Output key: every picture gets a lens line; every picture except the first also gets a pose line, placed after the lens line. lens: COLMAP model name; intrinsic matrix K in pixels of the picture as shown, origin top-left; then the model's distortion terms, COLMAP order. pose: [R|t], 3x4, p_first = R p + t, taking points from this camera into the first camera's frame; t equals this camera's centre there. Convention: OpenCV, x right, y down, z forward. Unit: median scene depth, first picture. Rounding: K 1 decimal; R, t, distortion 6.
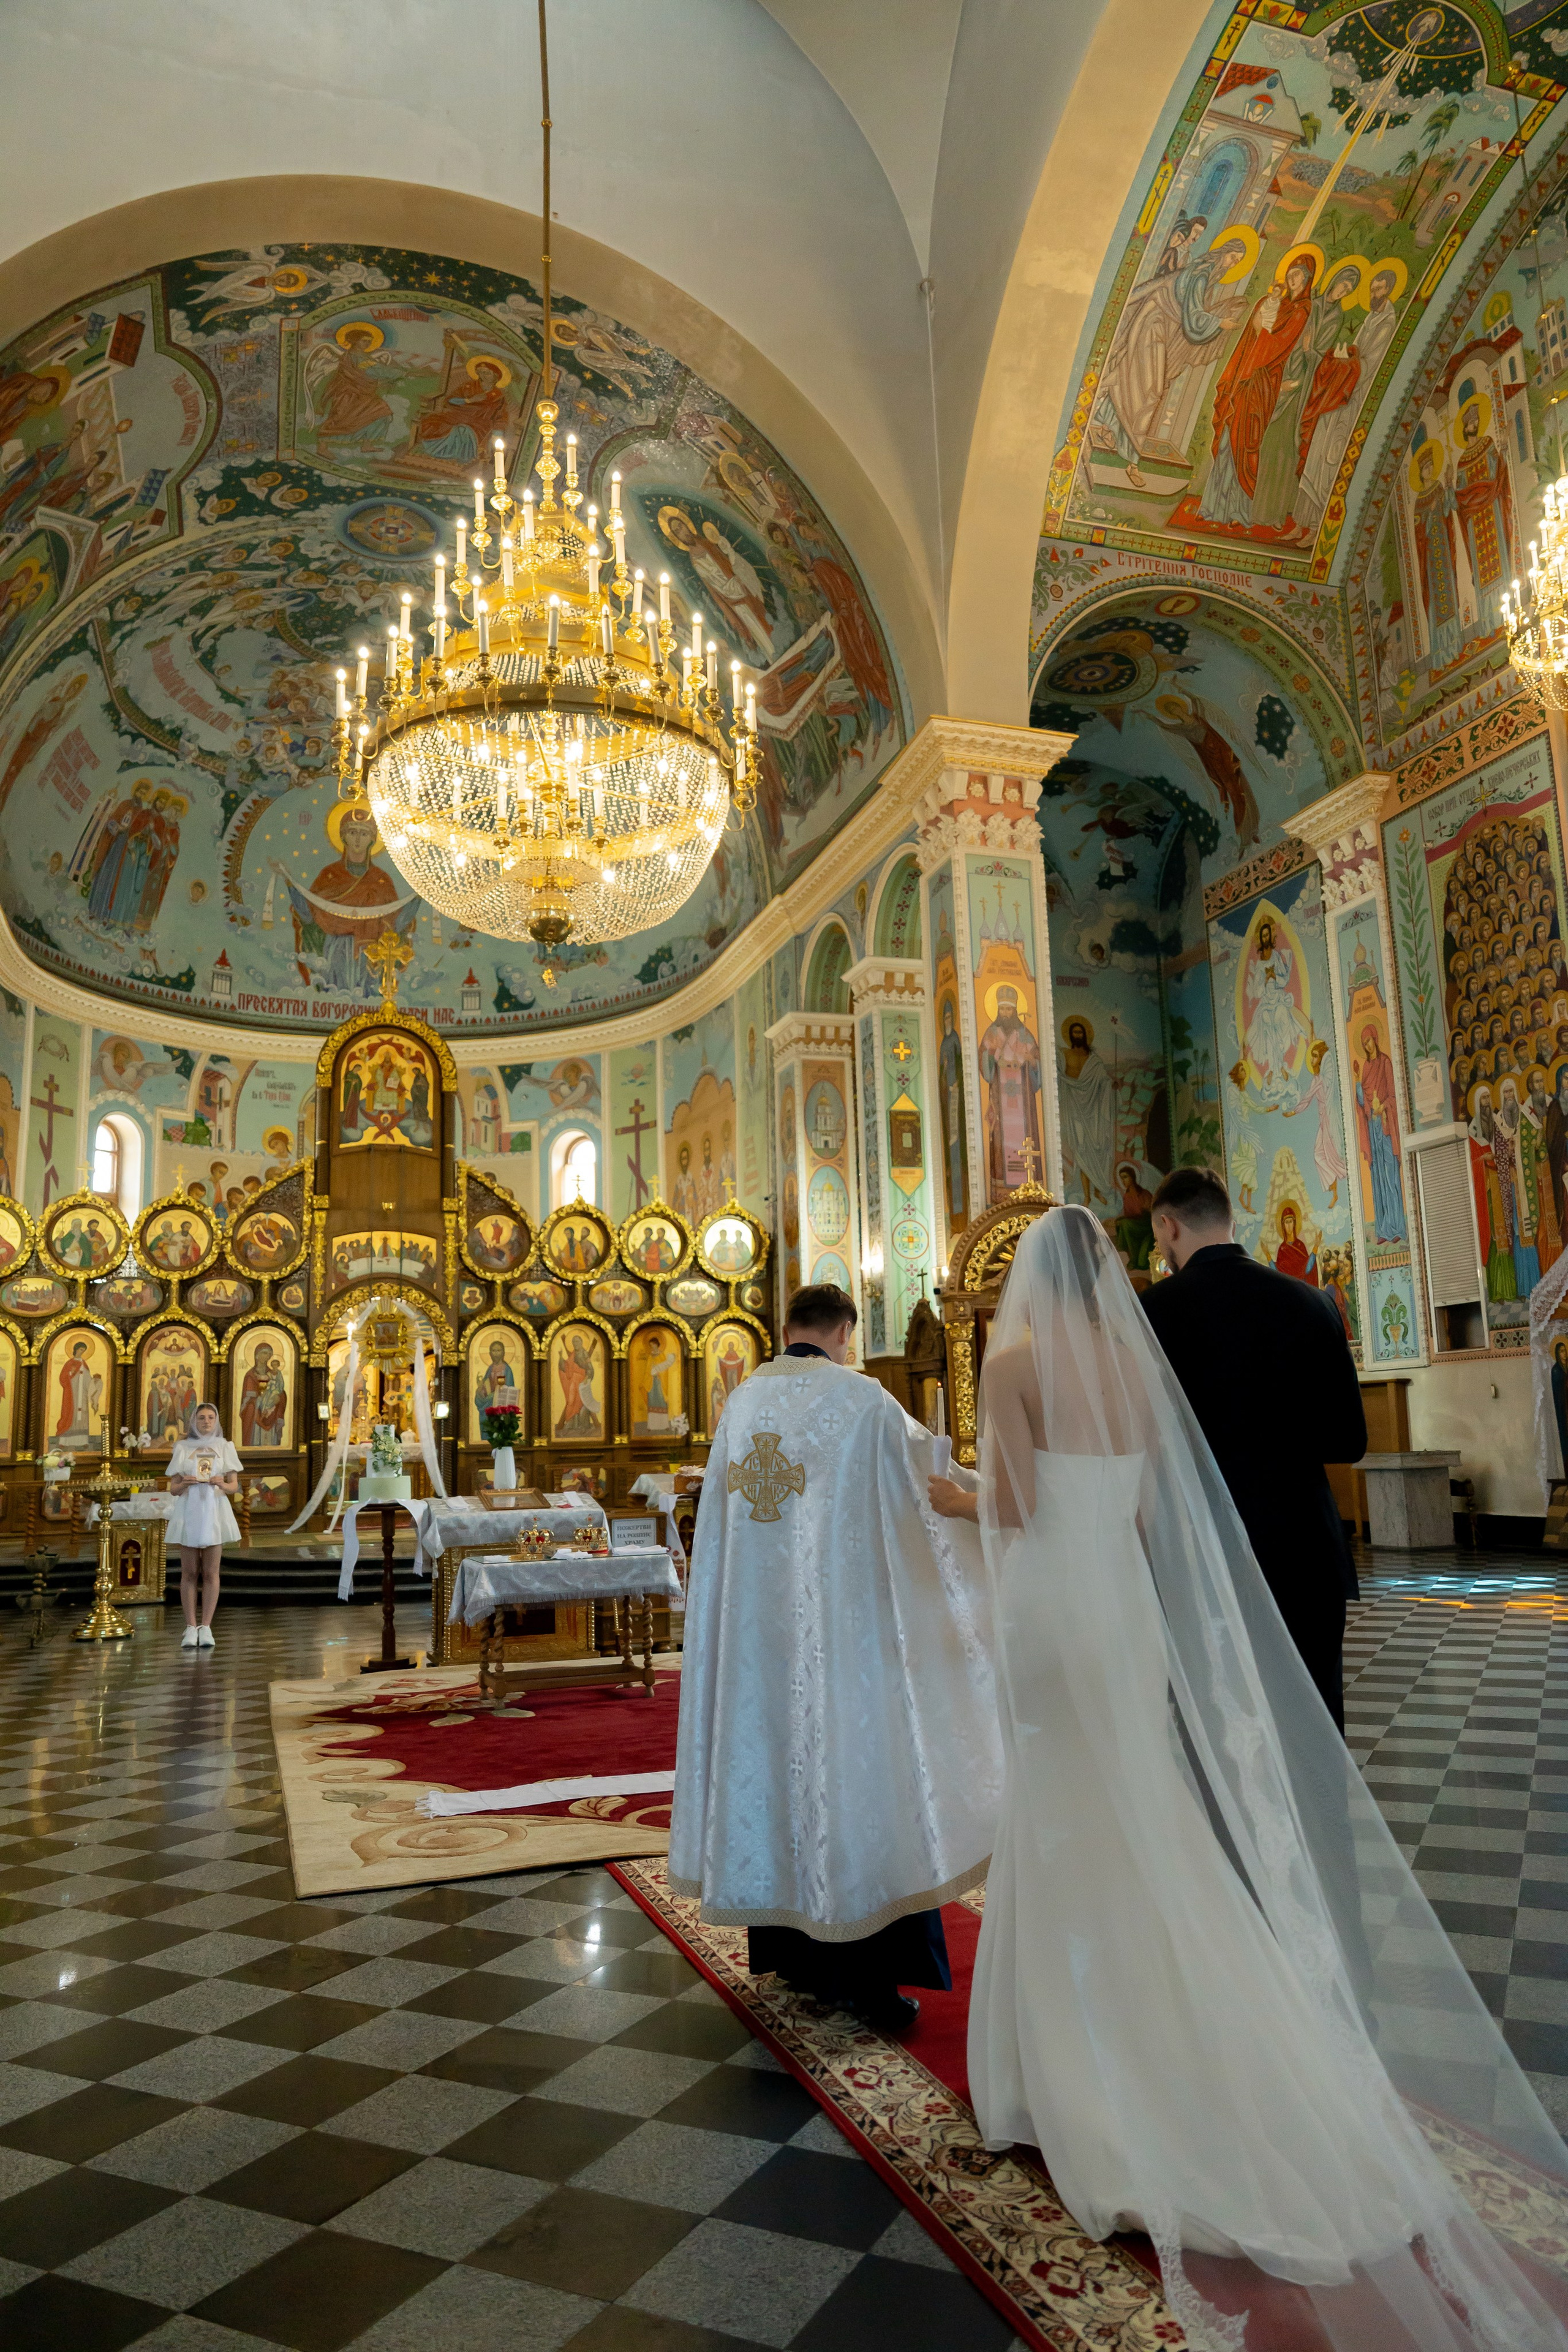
lens RADIAL K [[1580.7, 0, 786.2], [0, 1580.7, 1184.4], [0, 0, 1]] dist [-0.017913, 0.021809]
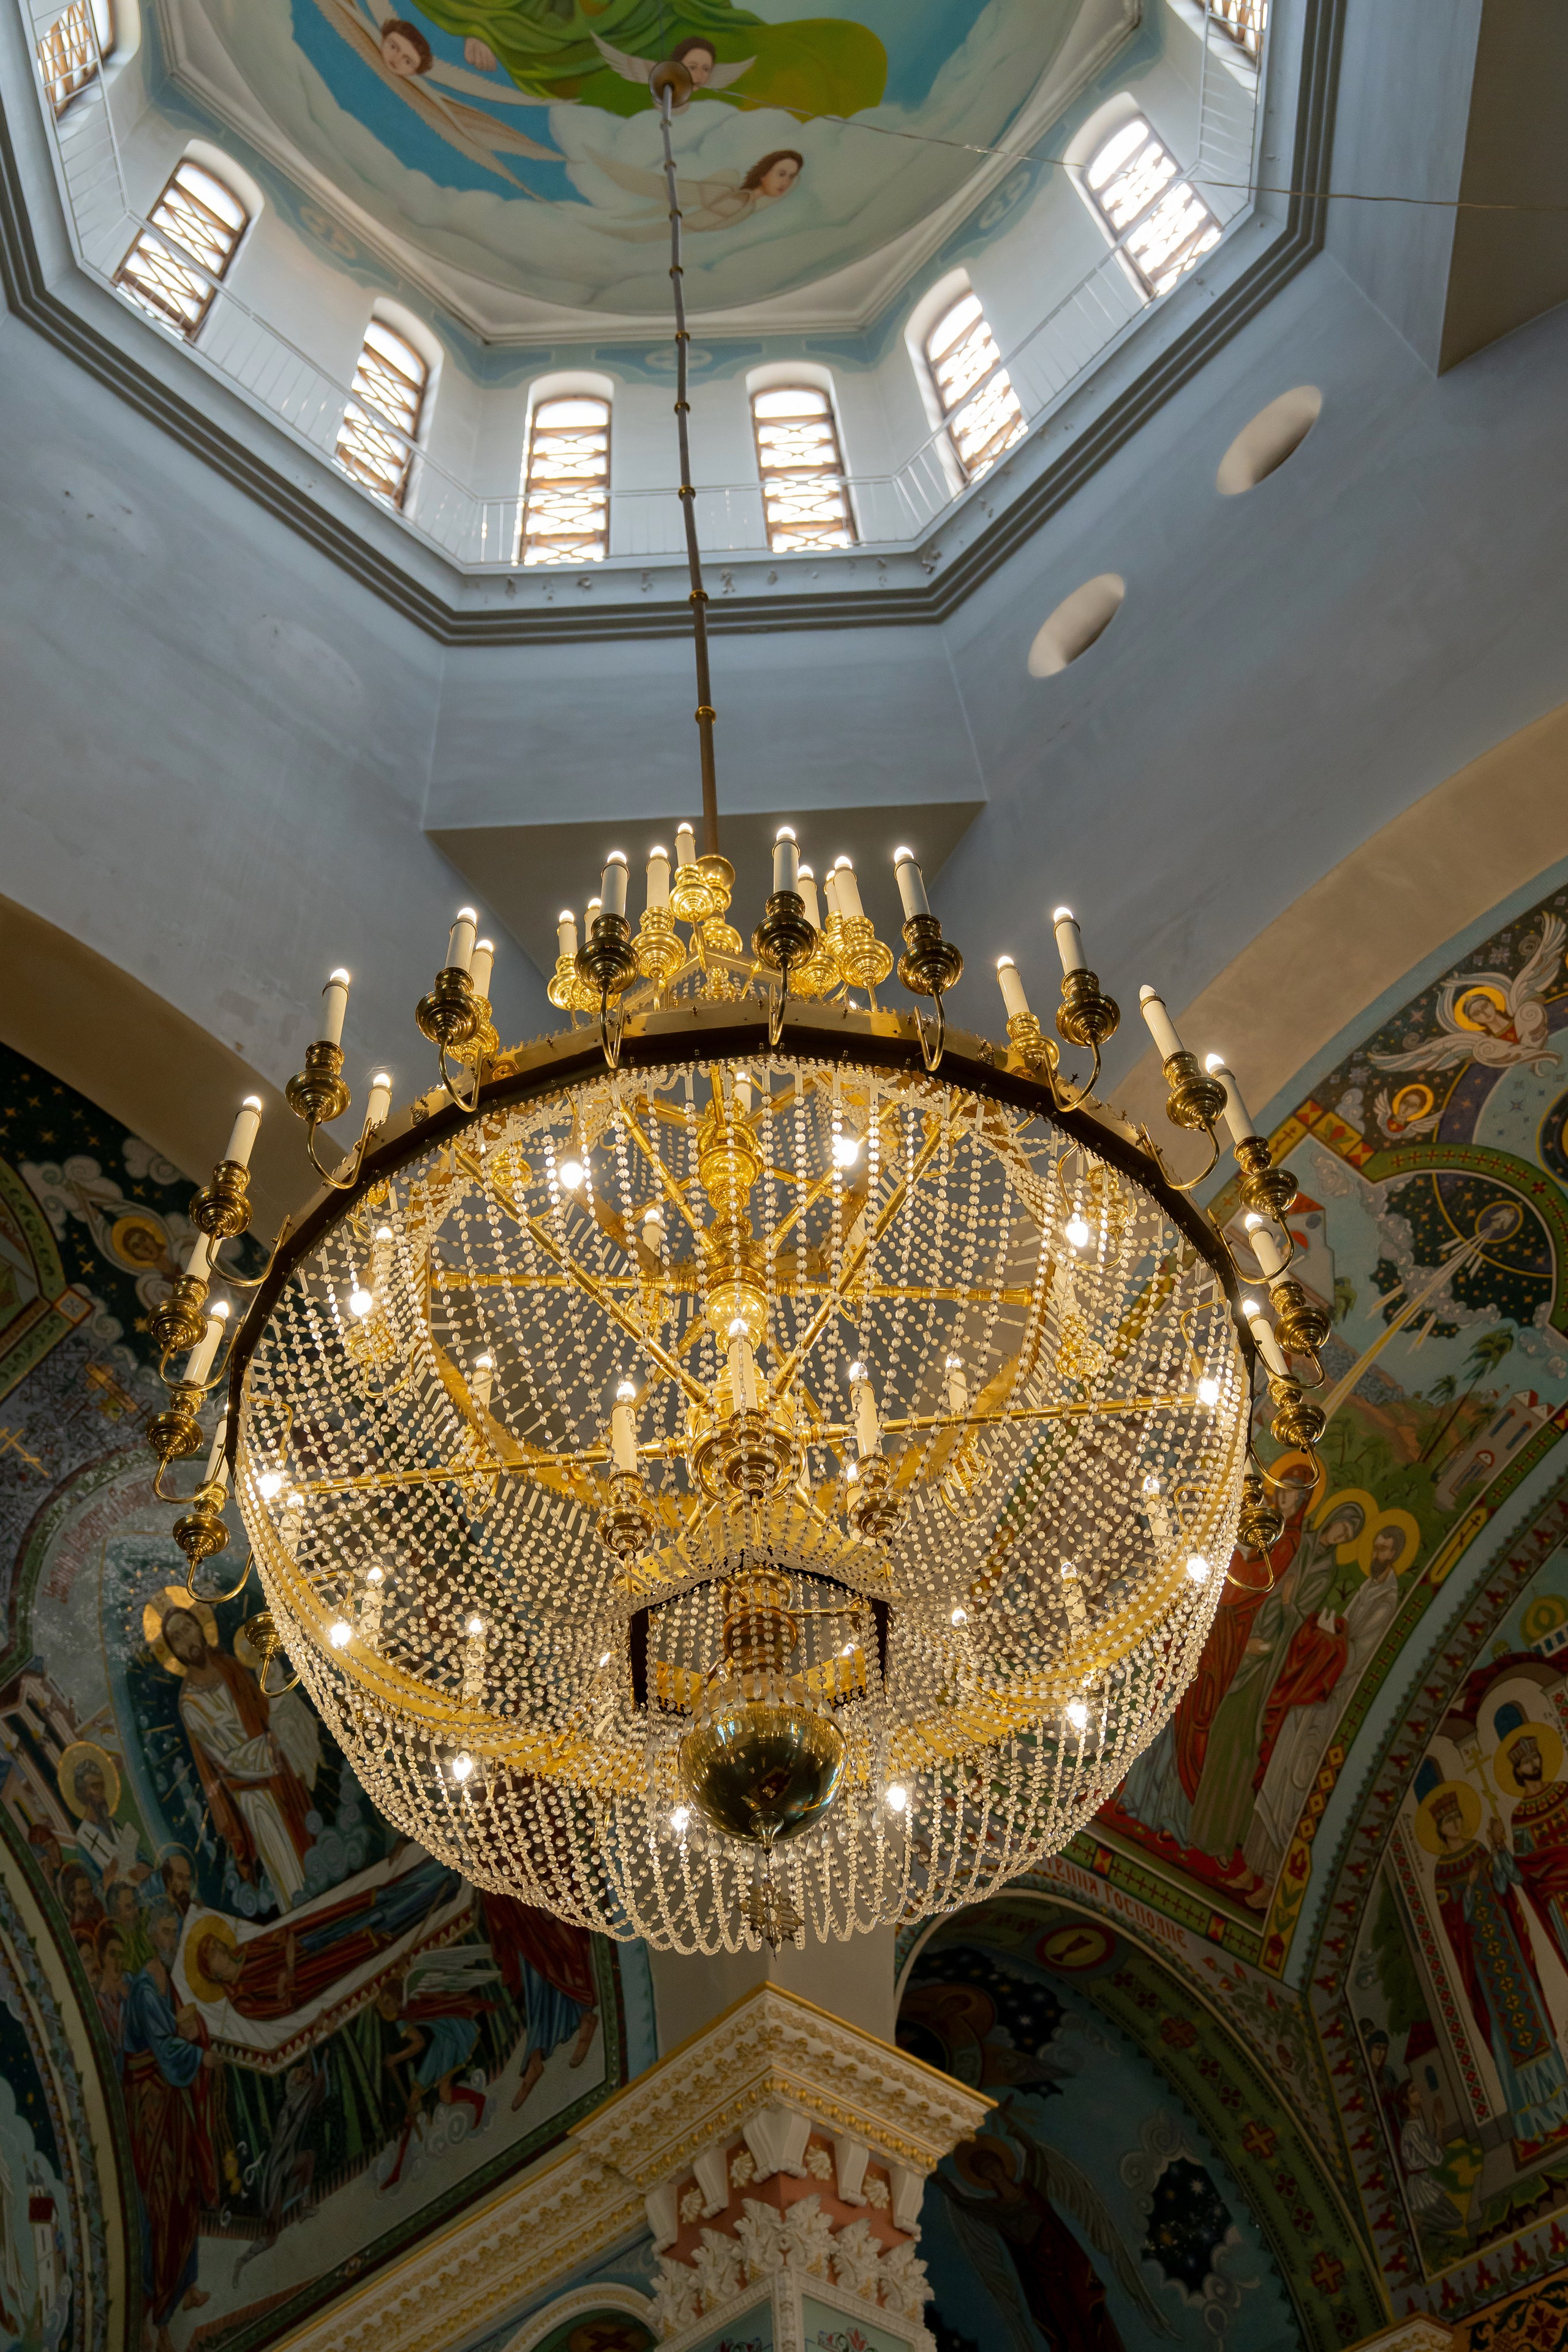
lens RADIAL K [[2369.0, 0, 794.7], [0, 2369.0, 1177.5], [0, 0, 1]] dist [-0.004219, 0.019722]
pose [[0.909372, 0.322903, 0.262254, -0.143908], [-0.045605, 0.704029, -0.708706, 0.040830], [-0.413477, 0.632517, 0.654950, 0.291676]]
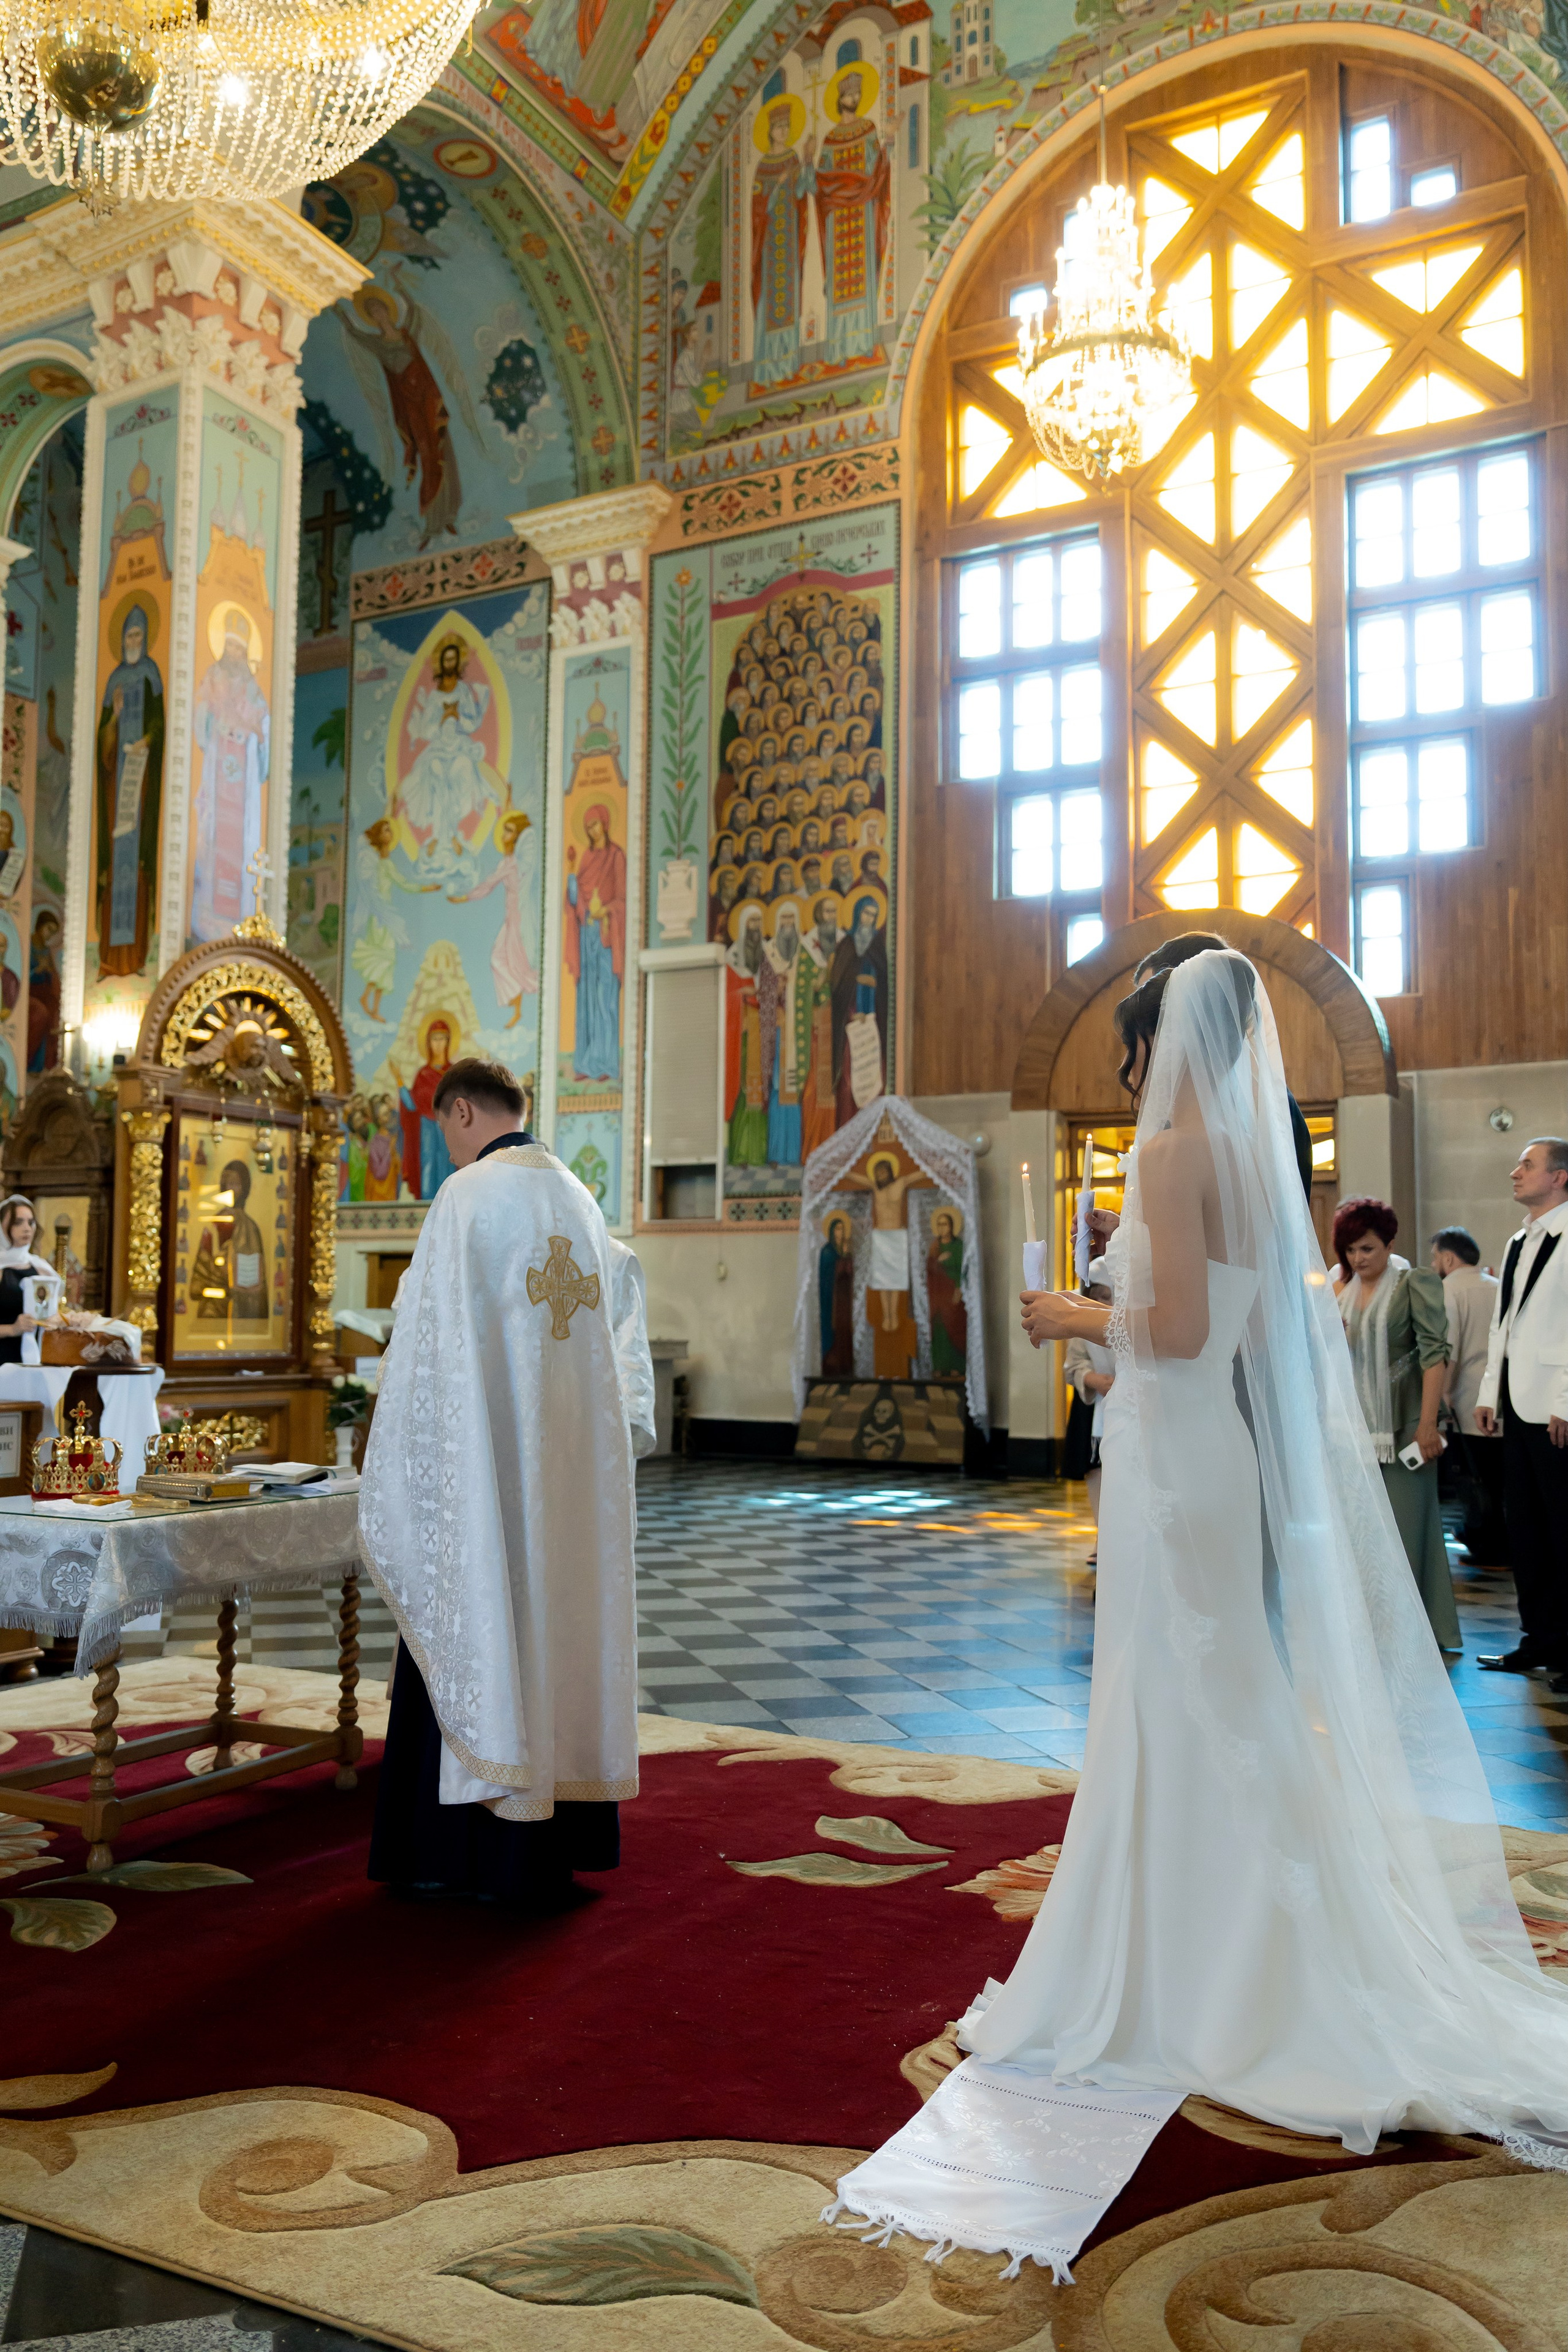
lens RADIAL K [[1841.8, 0, 792.5], [0, 1841.8, 1181.2], [0, 0, 1]] dist [-0.006122, 0.012703]
pose [[0.731145, 0.090679, 0.676169, -0.153835], [-0.143980, 0.989313, 0.023013, 0.046733], [-0.666856, -0.114181, 0.736387, 0.219288]]
